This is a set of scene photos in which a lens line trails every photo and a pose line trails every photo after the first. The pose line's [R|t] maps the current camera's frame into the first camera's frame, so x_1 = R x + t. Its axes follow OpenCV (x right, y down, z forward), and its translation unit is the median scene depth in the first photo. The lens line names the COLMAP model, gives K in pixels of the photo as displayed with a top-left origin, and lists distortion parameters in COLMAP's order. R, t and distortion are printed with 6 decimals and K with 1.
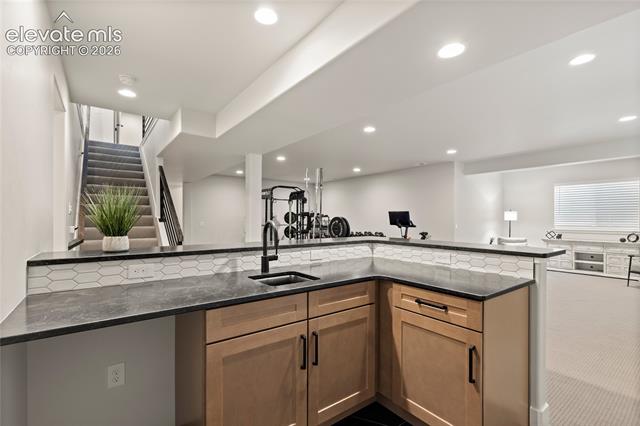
lens RADIAL K [[291.1, 0, 318.1], [0, 291.1, 217.3], [0, 0, 1]] dist [0.006808, -0.001827]
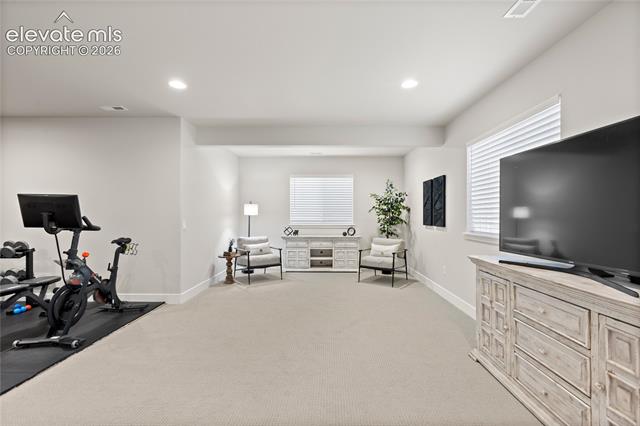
lens RADIAL K [[291.1, 0, 323.2], [0, 291.1, 215.9], [0, 0, 1]] dist [0.006808, -0.001827]
pose [[0.615404, -0.005570, 0.788192, 0.174244], [-0.004016, 0.999940, 0.010203, 0.003884], [-0.788202, -0.009444, 0.615345, 0.398977]]
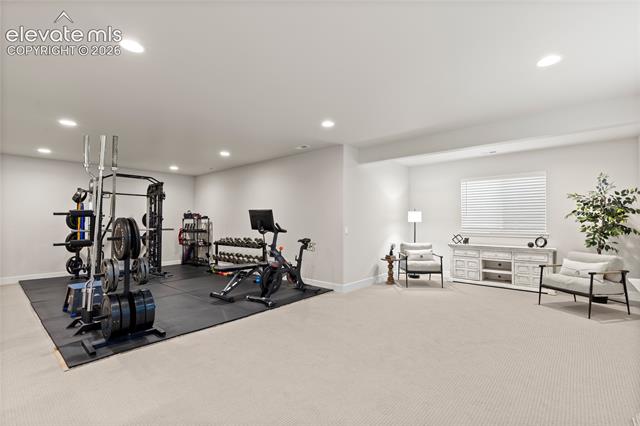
lens RADIAL K [[291.1, 0, 318.6], [0, 291.1, 215.6], [0, 0, 1]] dist [0.006808, -0.001827]
pose [[0.979239, -0.000481, 0.202710, 0.251503], [0.003209, 0.999909, -0.013130, 0.002530], [-0.202686, 0.013508, 0.979151, 0.276436]]
